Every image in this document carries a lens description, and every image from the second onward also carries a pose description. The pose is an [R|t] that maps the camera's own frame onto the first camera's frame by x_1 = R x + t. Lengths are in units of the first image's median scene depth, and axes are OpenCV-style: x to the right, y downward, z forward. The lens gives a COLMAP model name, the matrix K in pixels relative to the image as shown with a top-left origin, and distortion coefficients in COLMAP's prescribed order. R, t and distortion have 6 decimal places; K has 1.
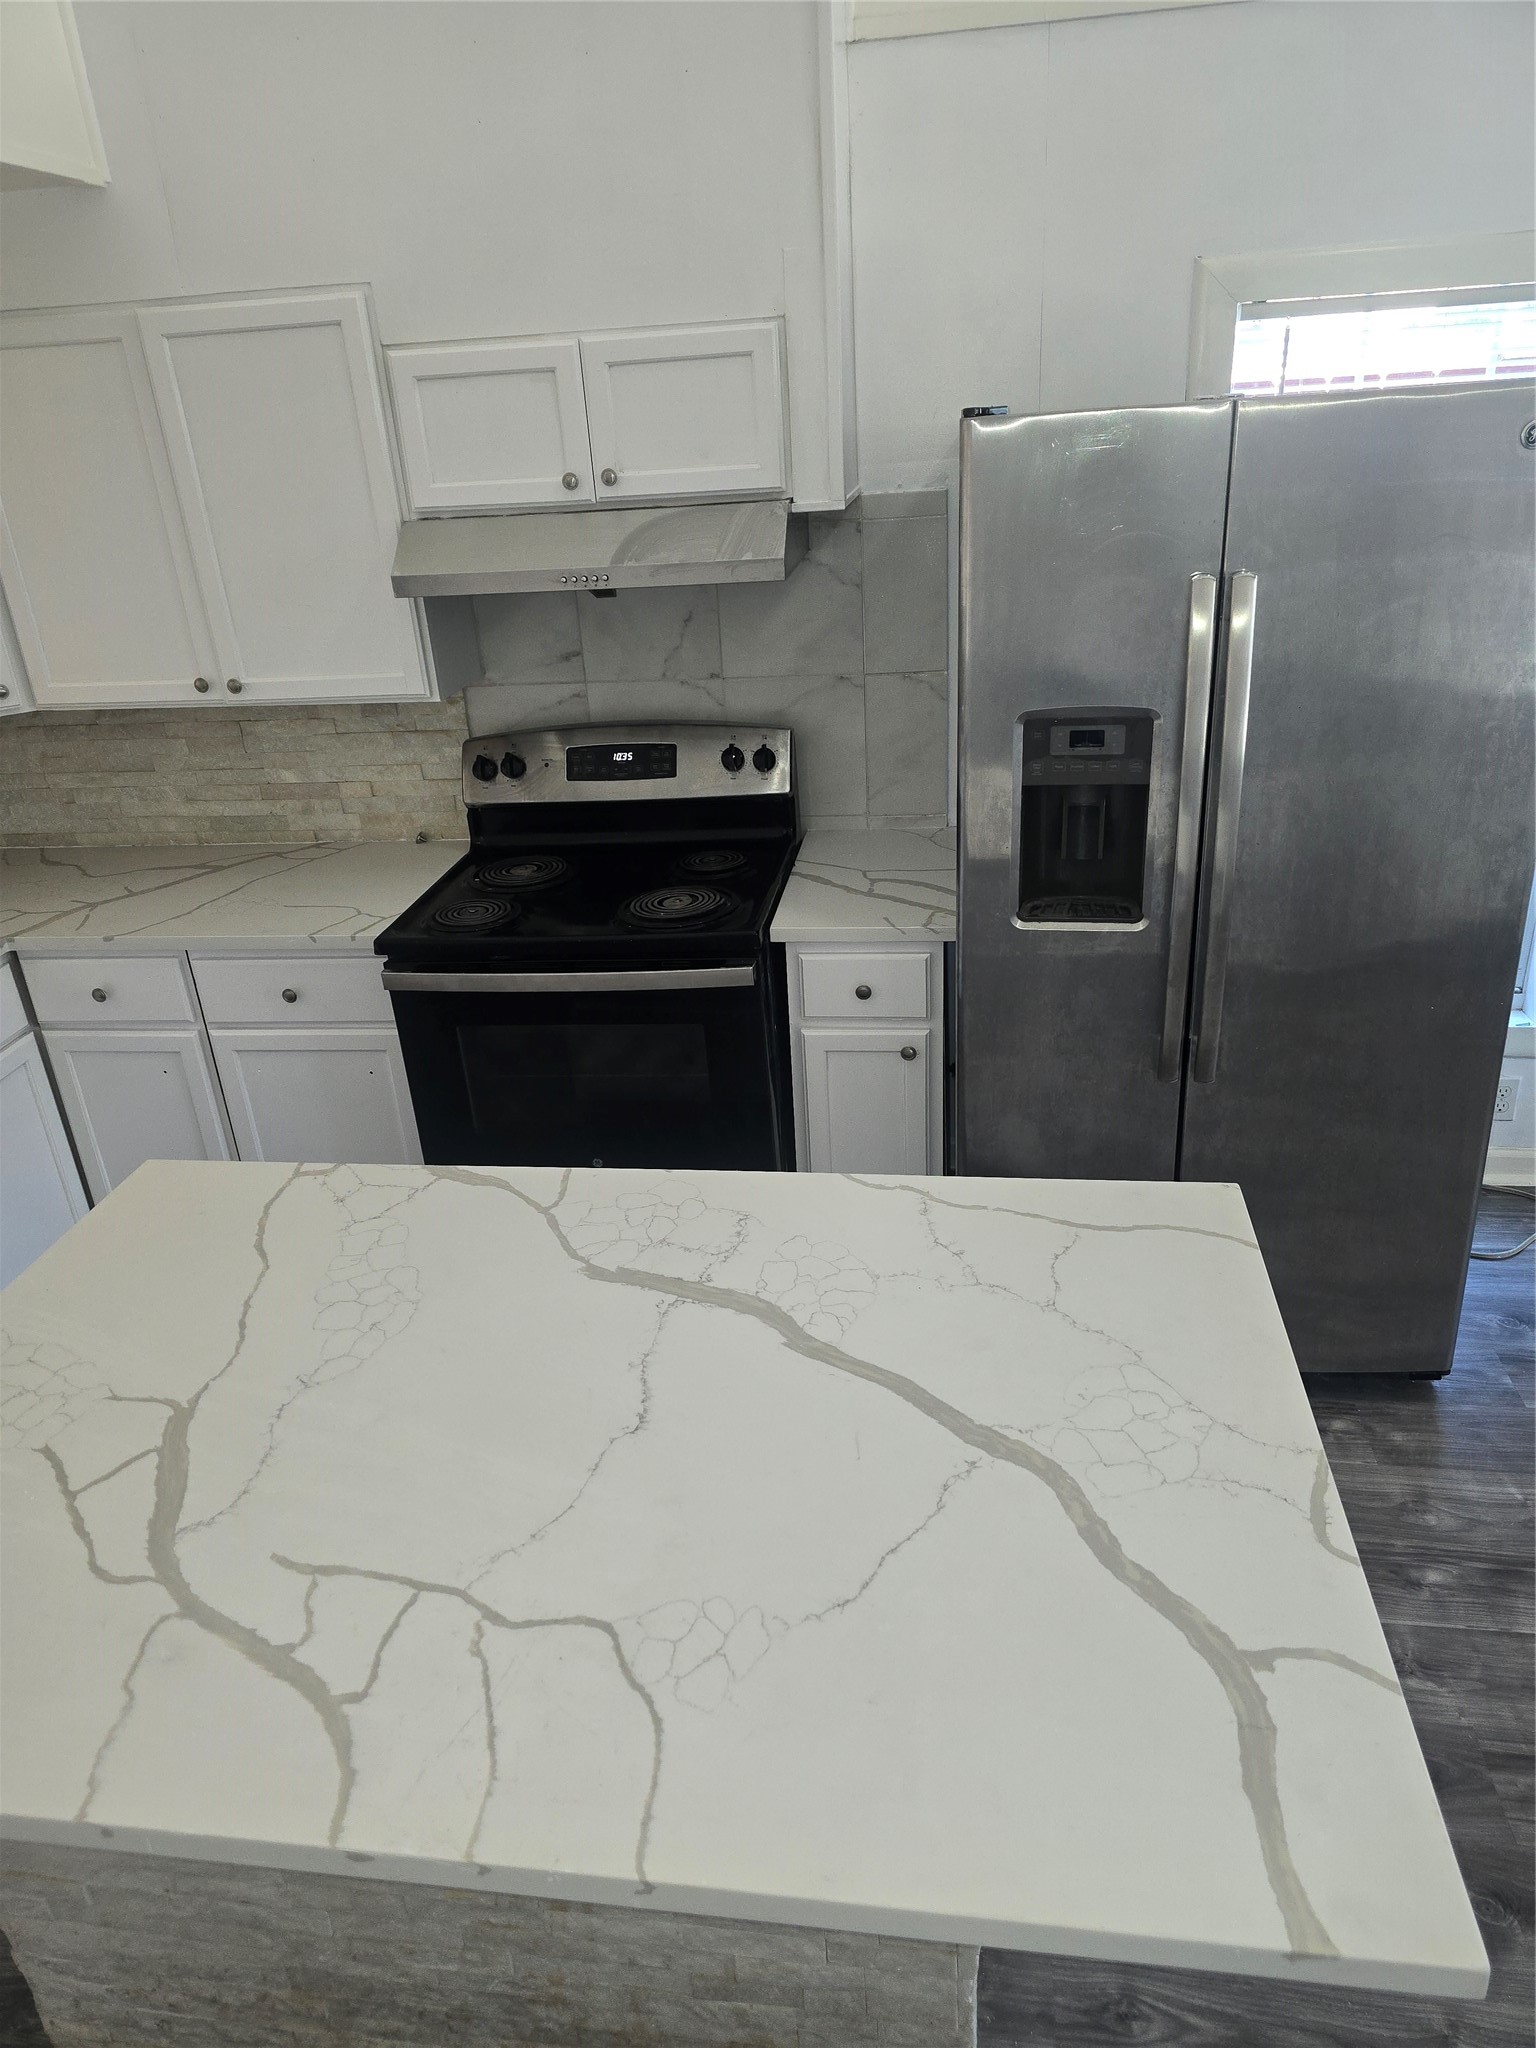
lens RADIAL K [[1366.7, 0, 757.5], [0, 1366.7, 1035.9], [0, 0, 1]] dist [0.059679, -0.057707]
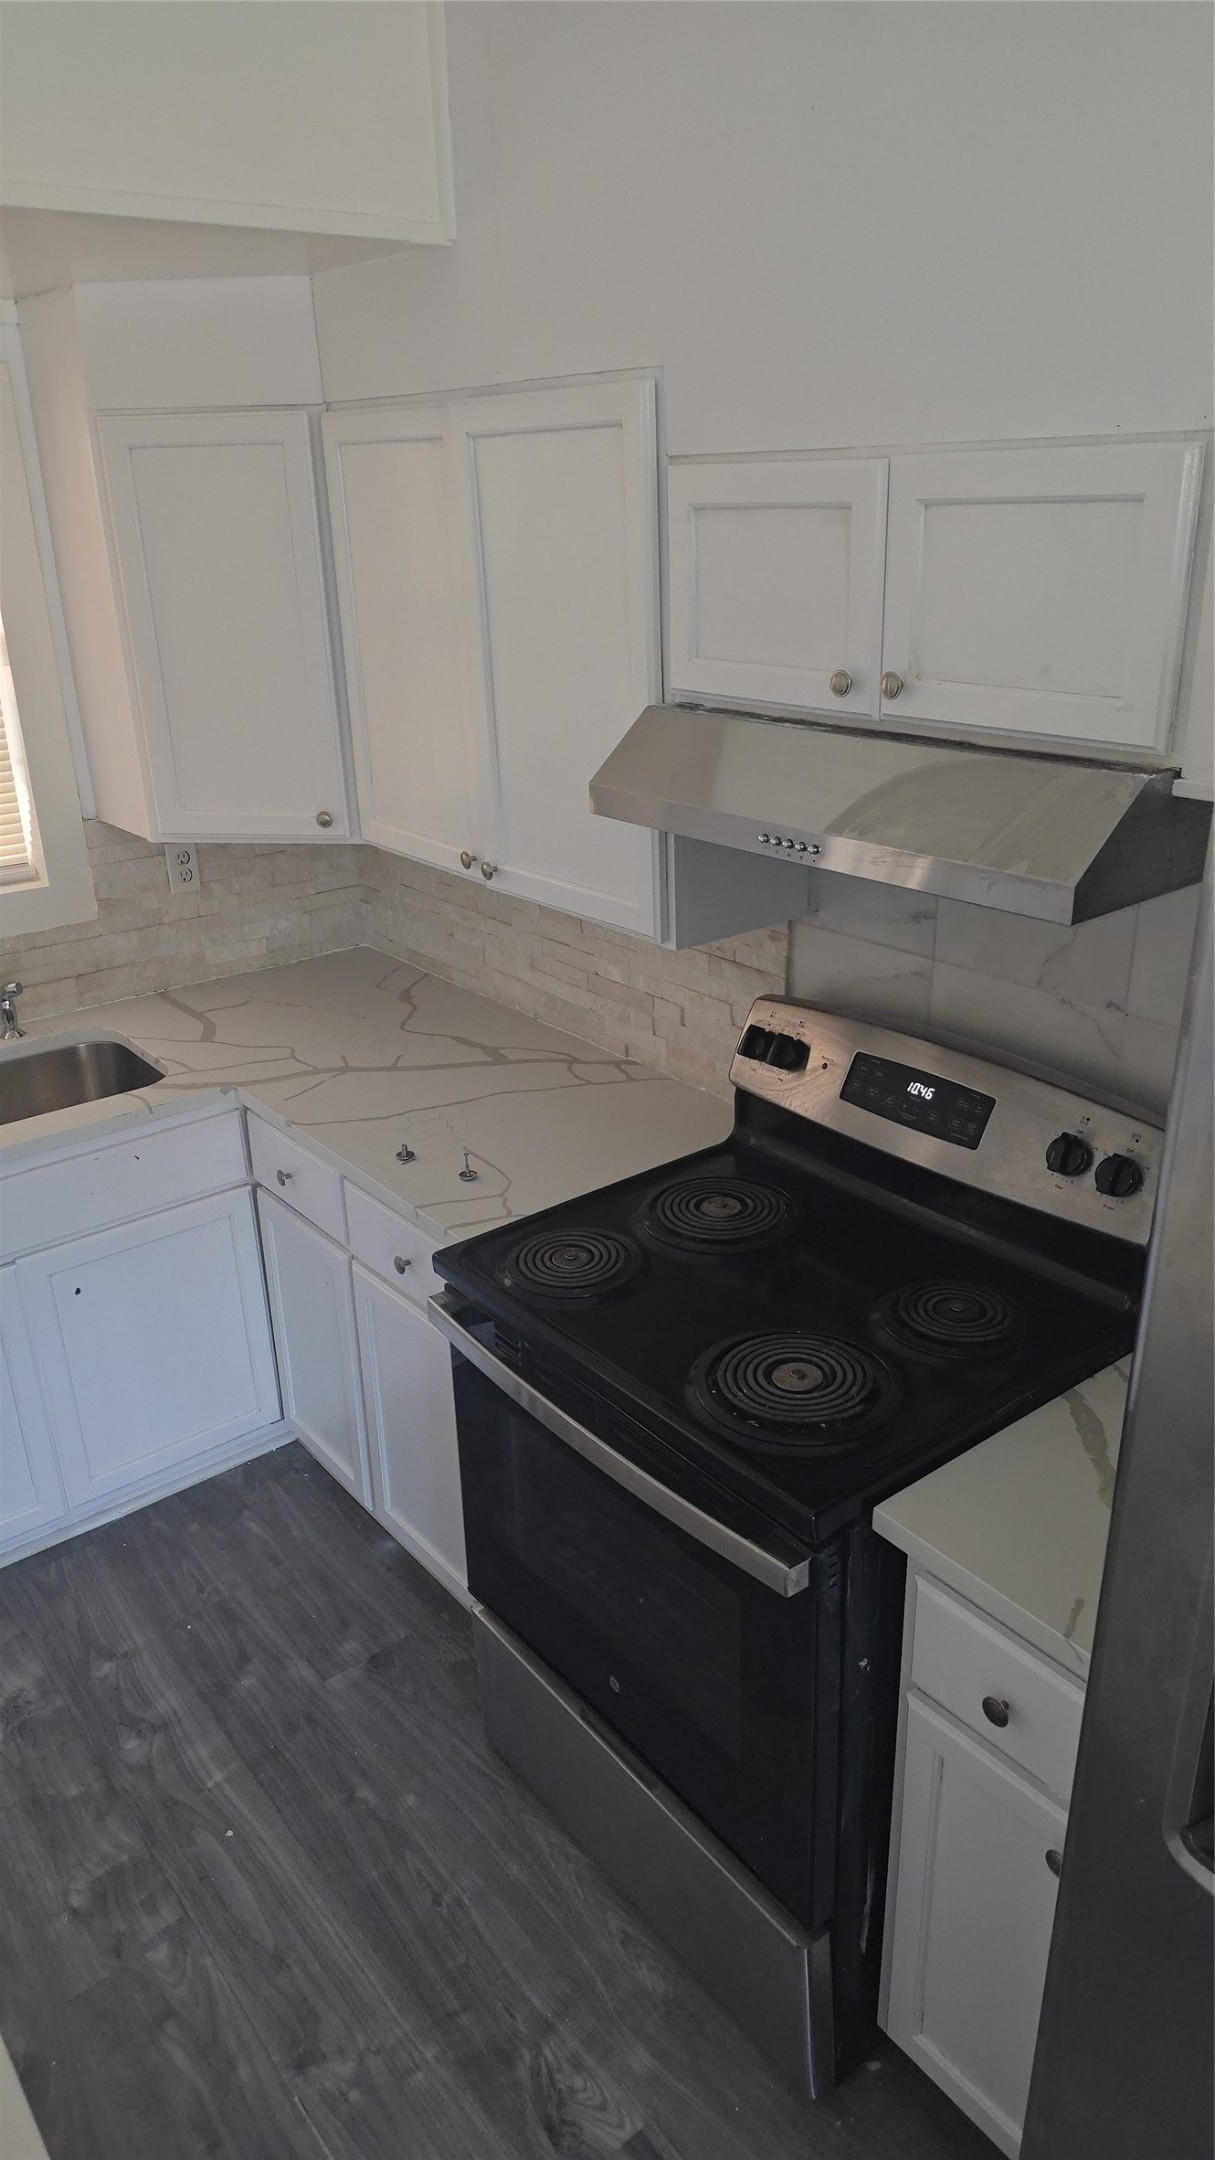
lens RADIAL K [[1441.6, 0, 620.5], [0, 1441.6, 1079.0], [0, 0, 1]] dist [0.057921, -0.058140]
pose [[0.724614, 0.300806, -0.620040, 0.229851], [-0.307979, 0.946215, 0.099124, -0.251312], [0.616509, 0.119132, 0.778283, 0.427985]]
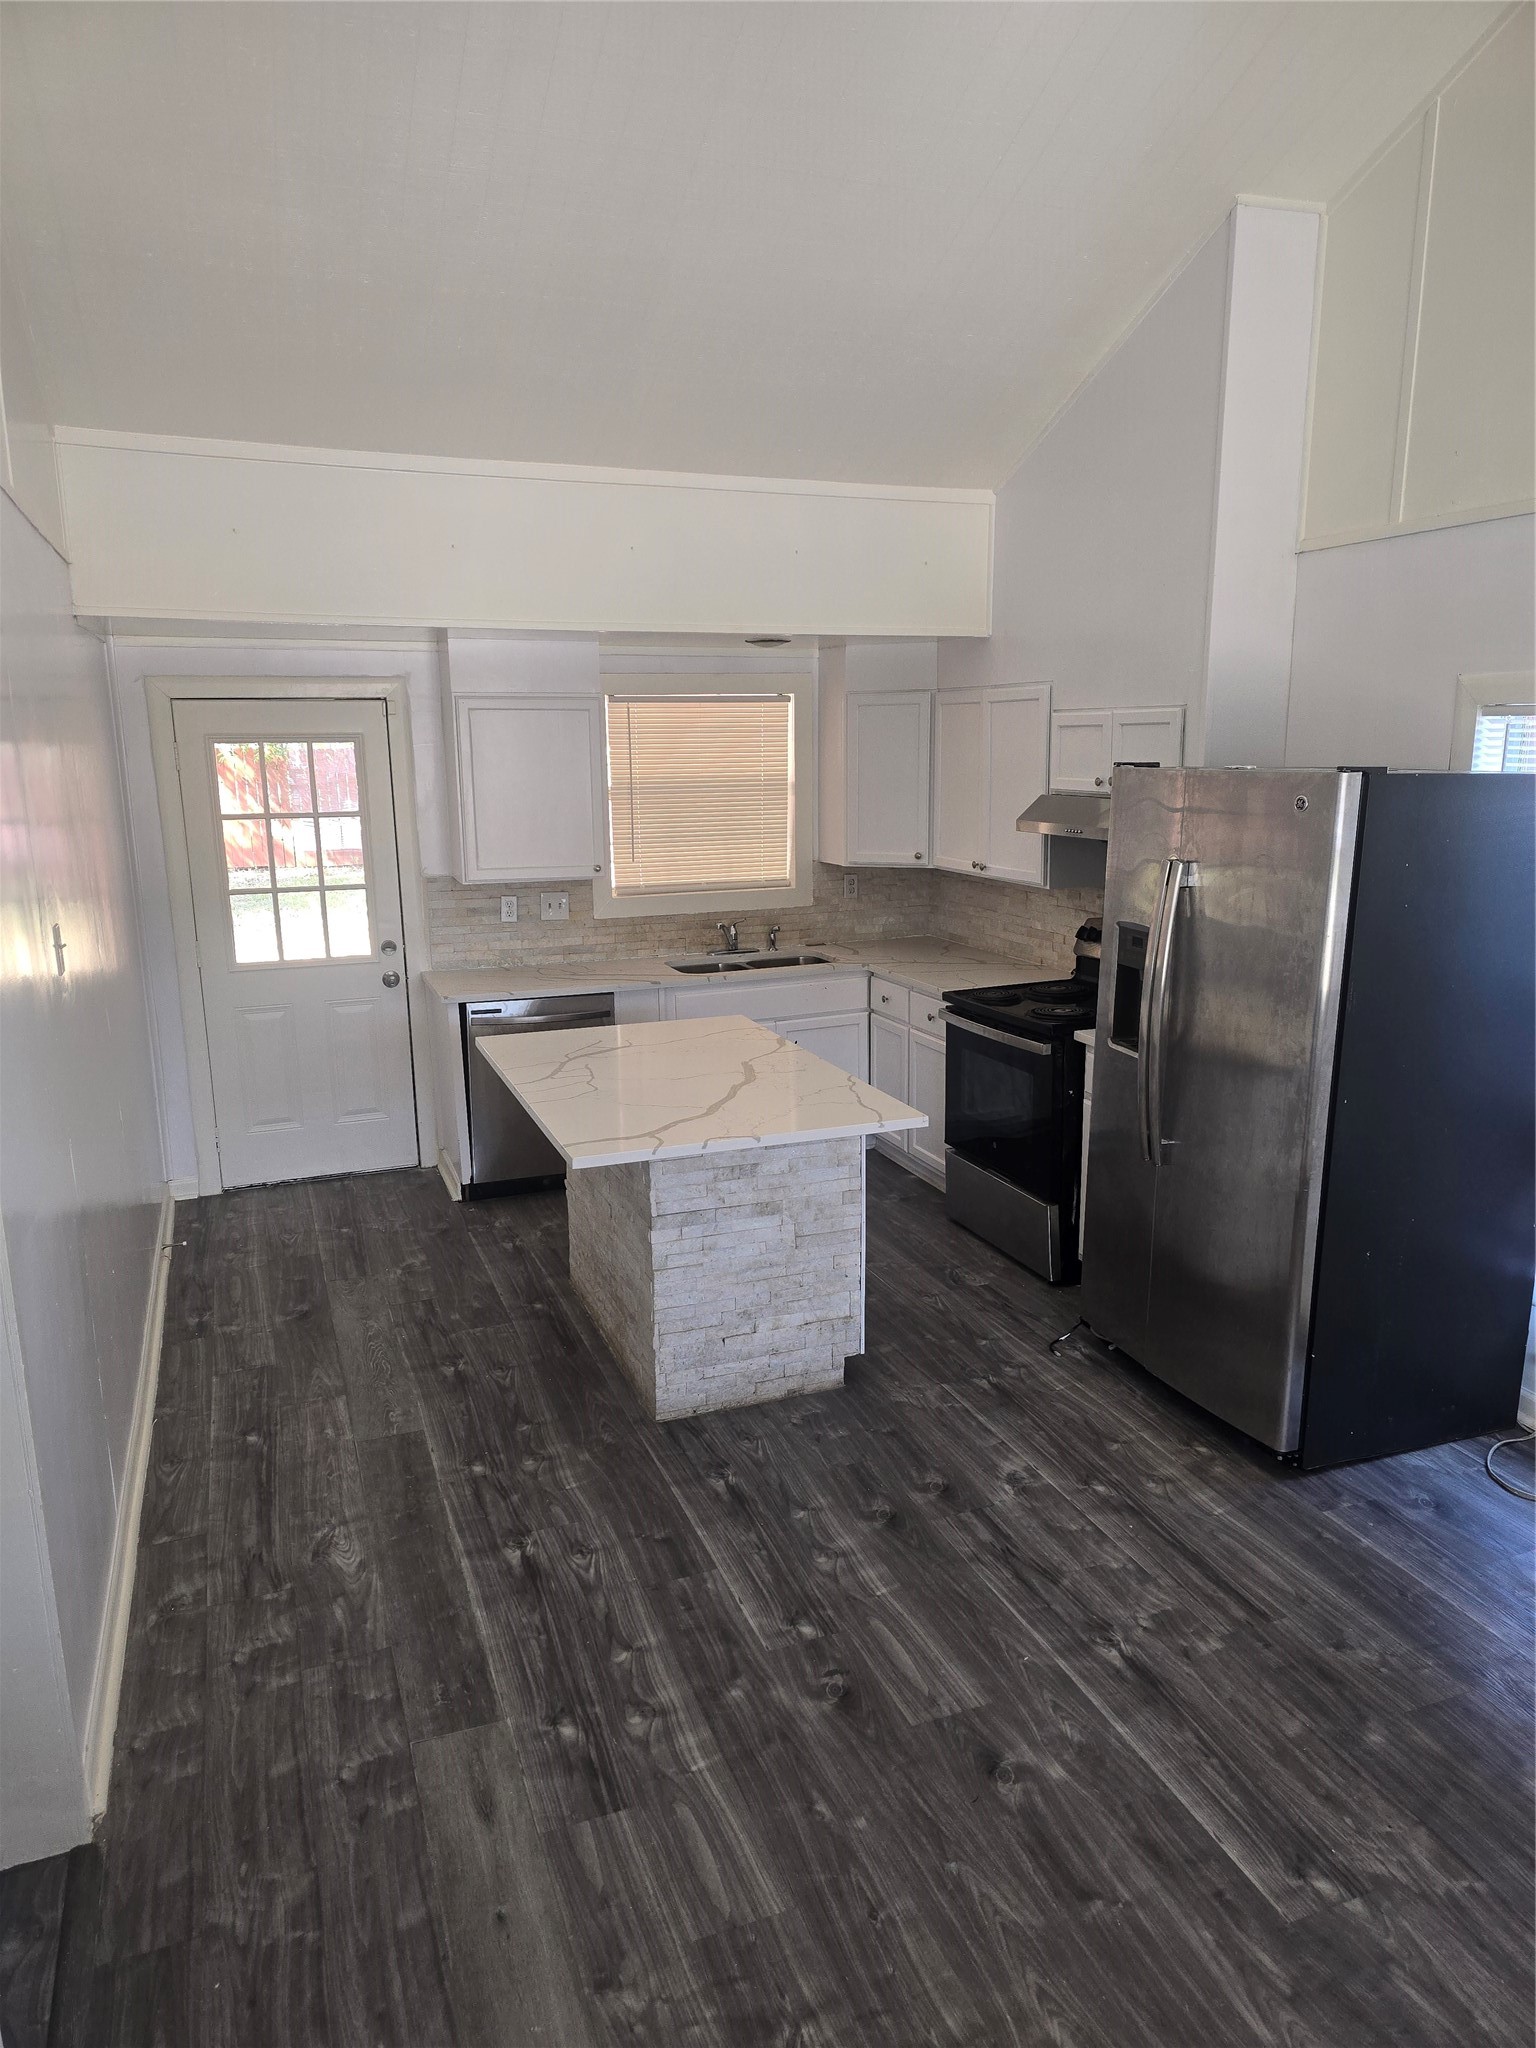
lens RADIAL K [[1366.7, 0, 767.0], [0, 1366.7, 1040.3], [0, 0, 1]] dist [0.059679, -0.057707]
pose [[0.486075, 0.243042, -0.839442, 1.186633], [-0.379574, 0.923930, 0.047713, -0.003918], [0.787181, 0.295439, 0.541351, -0.221462]]
